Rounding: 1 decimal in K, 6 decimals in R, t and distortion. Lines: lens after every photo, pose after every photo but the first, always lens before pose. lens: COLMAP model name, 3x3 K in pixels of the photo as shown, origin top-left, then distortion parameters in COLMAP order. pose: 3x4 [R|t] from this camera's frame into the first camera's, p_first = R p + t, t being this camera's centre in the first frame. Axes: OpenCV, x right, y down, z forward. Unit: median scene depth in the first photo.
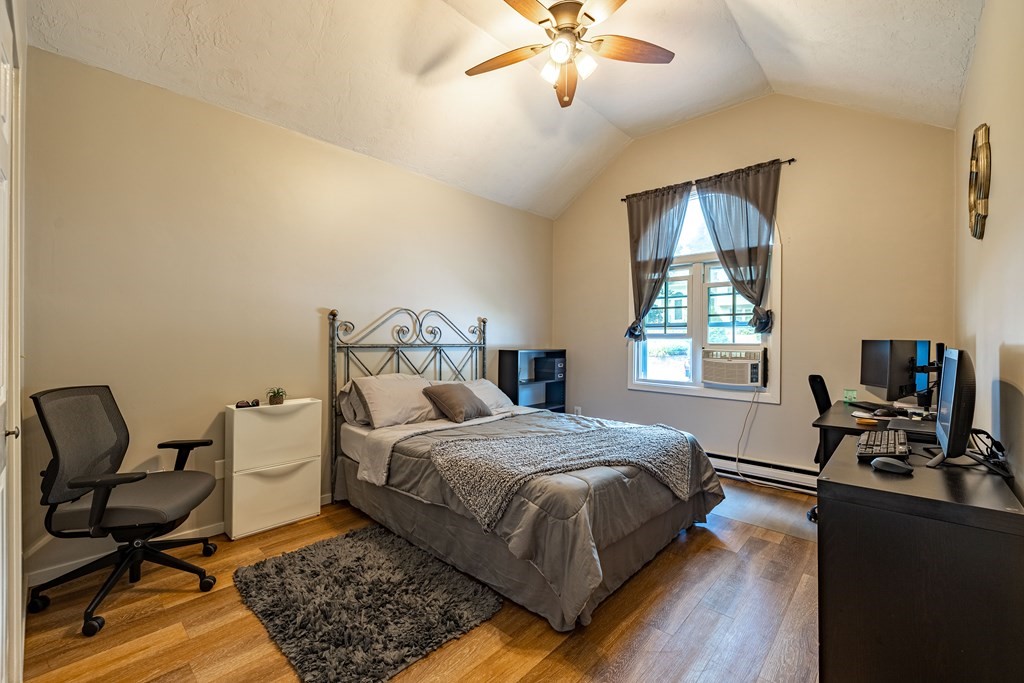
lens RADIAL K [[428.6, 0, 509.4], [0, 428.6, 338.7], [0, 0, 1]] dist [0.000805, -0.000034]
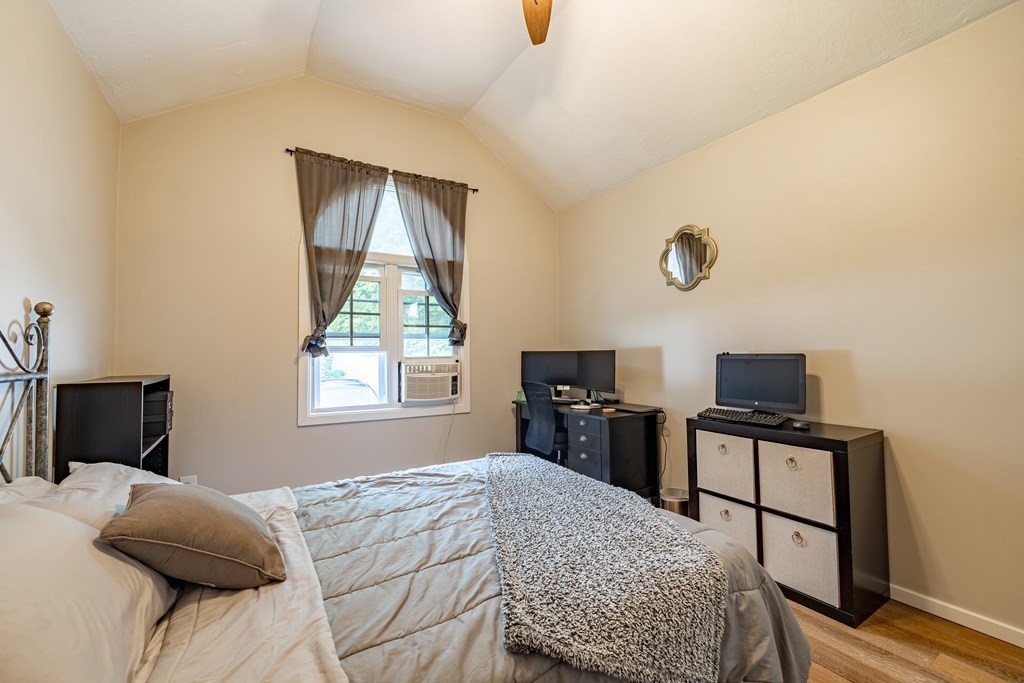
lens RADIAL K [[428.6, 0, 509.4], [0, 428.6, 338.7], [0, 0, 1]] dist [0.000805, -0.000034]
pose [[0.277115, 0.020090, 0.960627, -0.333237], [0.012629, 0.999619, -0.024549, -0.002632], [-0.960754, 0.018935, 0.276755, 0.545600]]
